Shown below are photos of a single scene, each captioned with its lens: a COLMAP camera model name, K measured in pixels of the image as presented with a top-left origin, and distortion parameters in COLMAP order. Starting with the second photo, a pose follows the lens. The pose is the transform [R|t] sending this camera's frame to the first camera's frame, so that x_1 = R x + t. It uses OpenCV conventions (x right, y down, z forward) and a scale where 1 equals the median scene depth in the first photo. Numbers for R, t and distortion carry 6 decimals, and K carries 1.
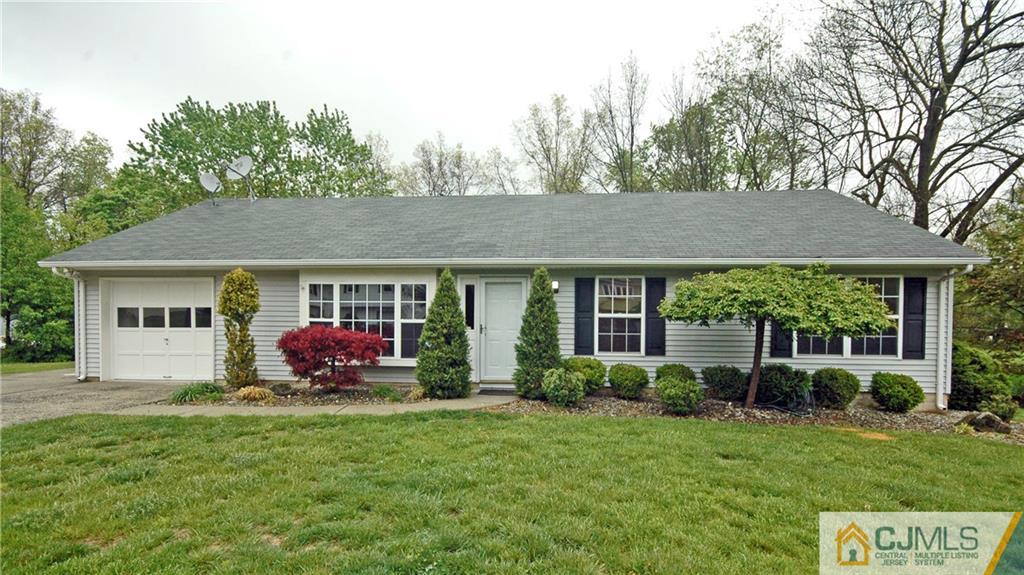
lens RADIAL K [[536.0, 0, 527.5], [0, 536.0, 322.7], [0, 0, 1]] dist [0.002488, -0.004407]
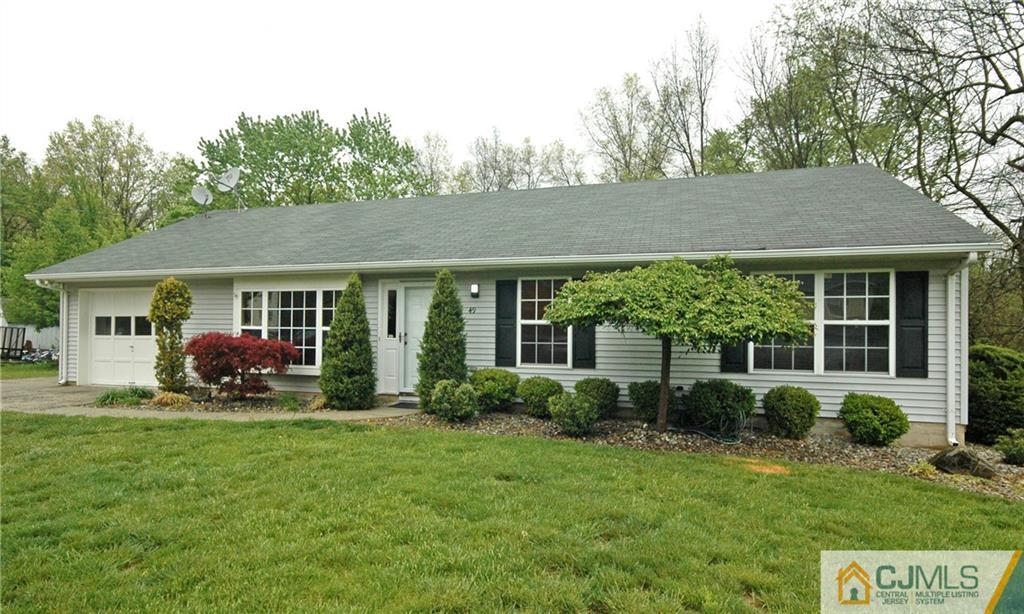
lens RADIAL K [[610.0, 0, 511.6], [0, 610.0, 311.5], [0, 0, 1]] dist [0.009257, -0.001229]
pose [[0.972156, -0.007157, -0.234227, 0.356819], [-0.002637, 0.999136, -0.041475, 0.010849], [0.234322, 0.040938, 0.971297, 0.010415]]
